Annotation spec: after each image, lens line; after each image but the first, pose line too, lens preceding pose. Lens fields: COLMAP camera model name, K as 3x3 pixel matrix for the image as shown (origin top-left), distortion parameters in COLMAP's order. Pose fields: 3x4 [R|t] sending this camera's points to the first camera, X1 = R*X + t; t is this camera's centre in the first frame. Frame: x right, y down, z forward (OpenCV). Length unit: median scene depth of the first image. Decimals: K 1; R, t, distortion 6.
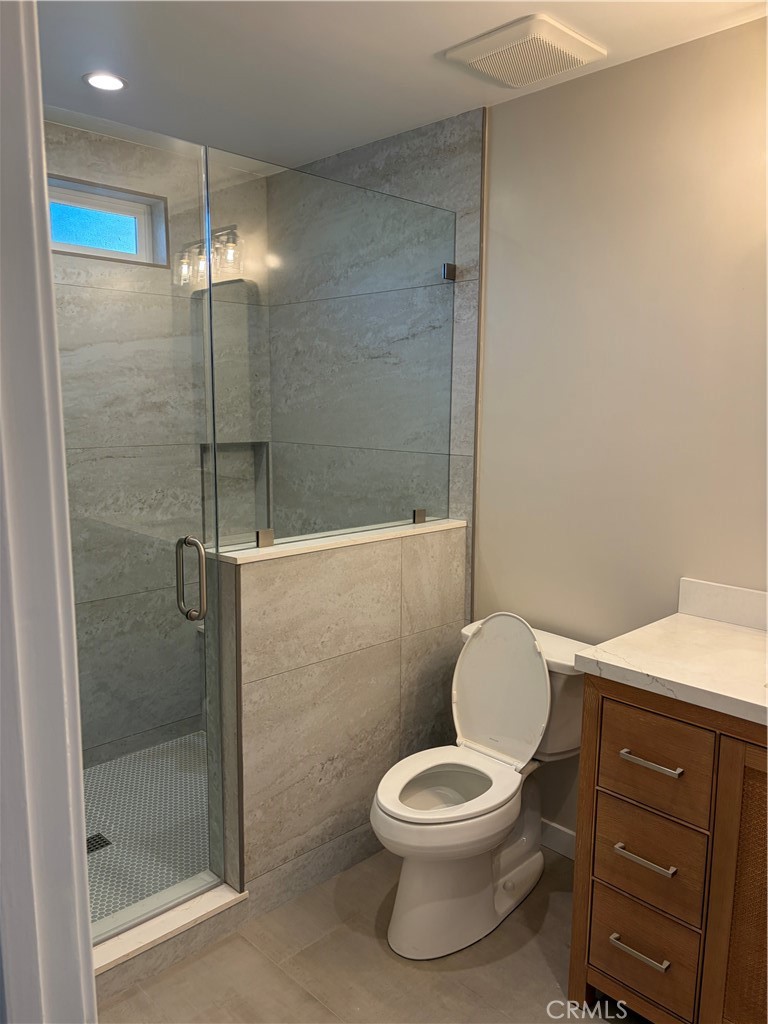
lens RADIAL K [[763.9, 0, 388.5], [0, 763.9, 506.8], [0, 0, 1]] dist [0.028281, -0.045391]
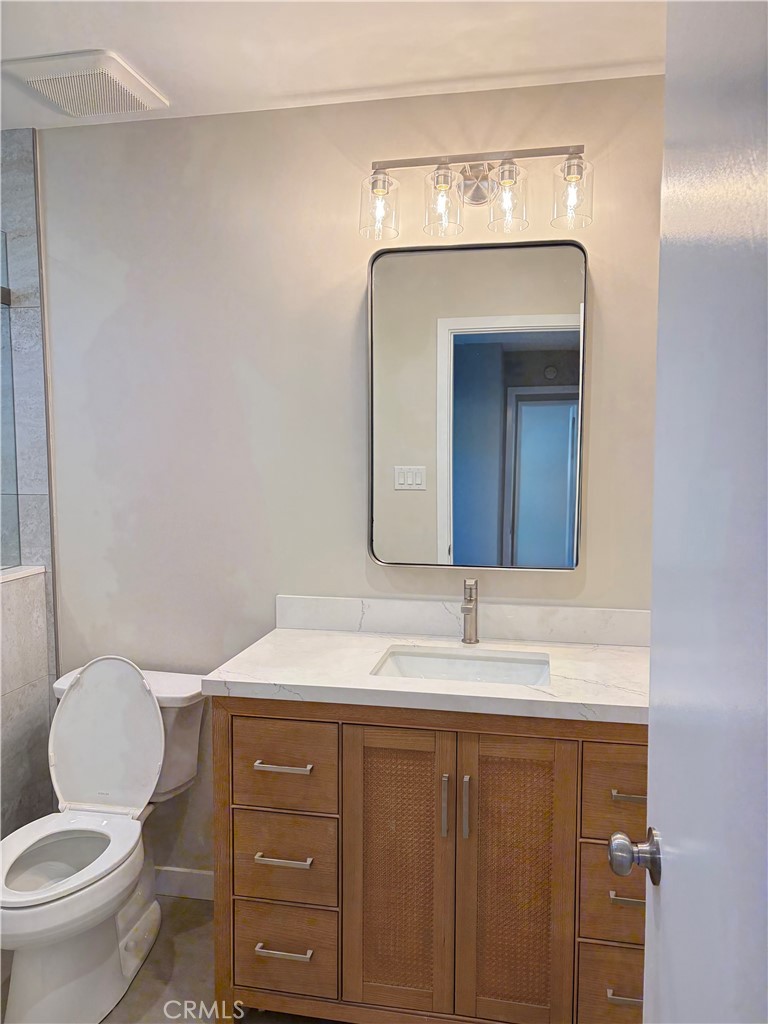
lens RADIAL K [[775.0, 0, 386.4], [0, 775.0, 508.3], [0, 0, 1]] dist [-0.003086, -0.001992]
pose [[0.825993, -0.052811, 0.561200, -0.080454], [0.084018, 0.996015, -0.029931, 0.012462], [-0.557383, 0.071874, 0.827139, 0.000409]]
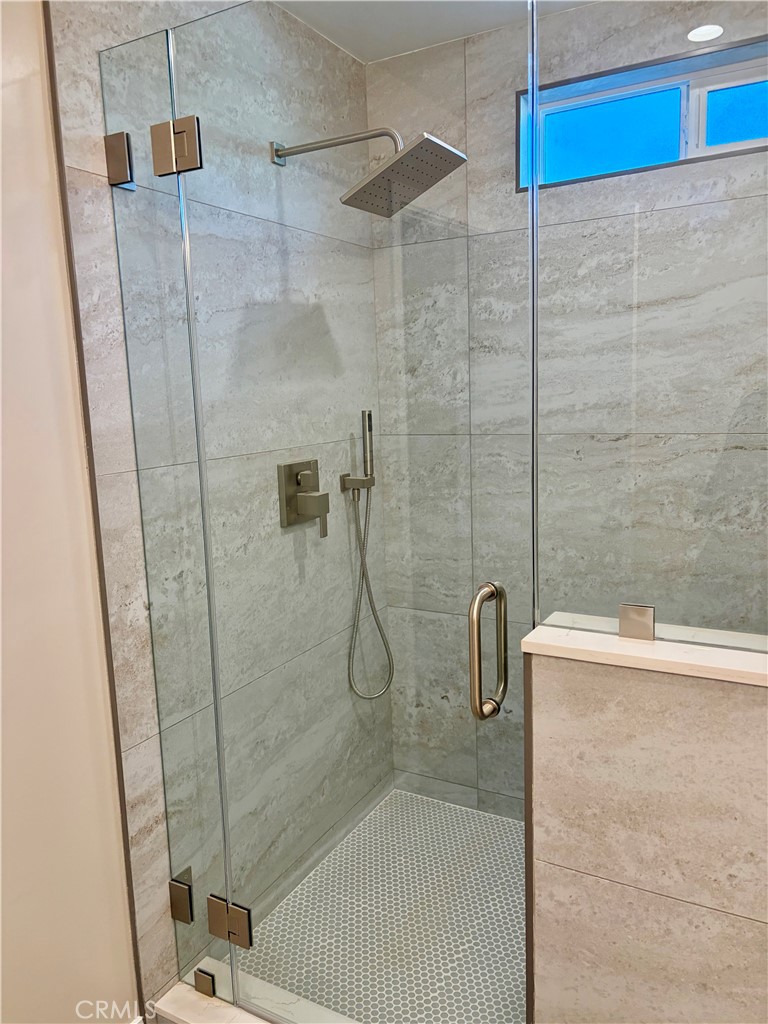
lens RADIAL K [[763.9, 0, 388.5], [0, 763.9, 506.8], [0, 0, 1]] dist [0.028281, -0.045391]
pose [[0.294478, 0.131314, -0.946593, 0.410372], [-0.099432, 0.989349, 0.106312, -0.112310], [0.950471, 0.062815, 0.304399, 1.020119]]
